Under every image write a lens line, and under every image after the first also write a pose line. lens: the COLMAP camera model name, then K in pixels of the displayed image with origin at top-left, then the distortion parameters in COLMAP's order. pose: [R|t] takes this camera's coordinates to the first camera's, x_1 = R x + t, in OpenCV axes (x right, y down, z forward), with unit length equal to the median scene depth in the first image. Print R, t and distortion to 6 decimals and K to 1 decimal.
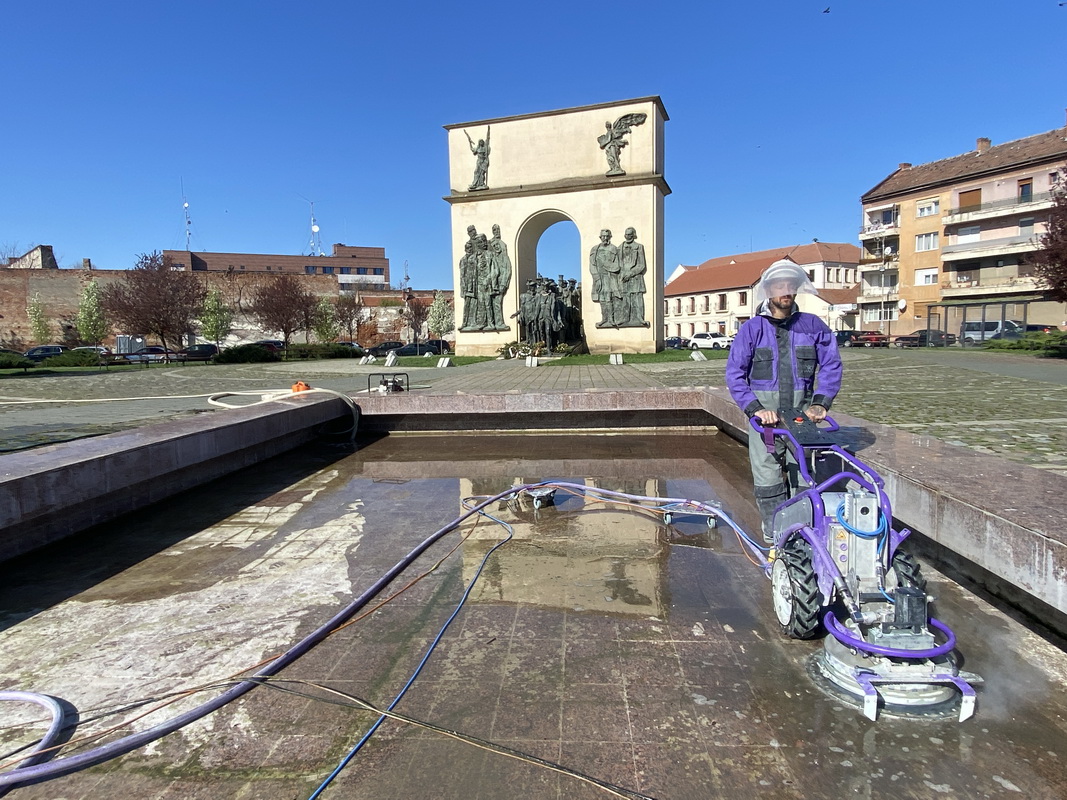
lens RADIAL K [[673.1, 0, 521.8], [0, 673.1, 399.2], [0, 0, 1]] dist [0.101769, -0.095968]
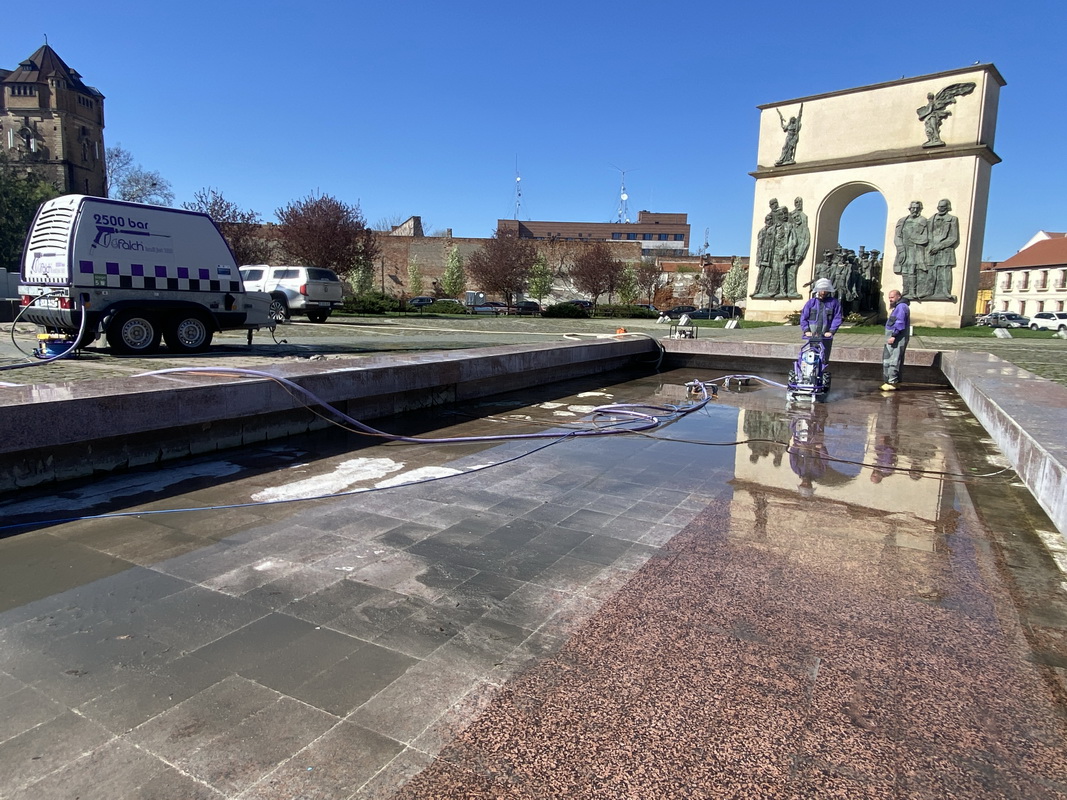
lens RADIAL K [[667.0, 0, 527.6], [0, 667.0, 392.7], [0, 0, 1]] dist [0.052625, -0.055129]
pose [[0.913046, 0.100222, -0.395351, 0.021283], [-0.082826, 0.994703, 0.060877, 0.015150], [0.399358, -0.022838, 0.916510, -0.133518]]
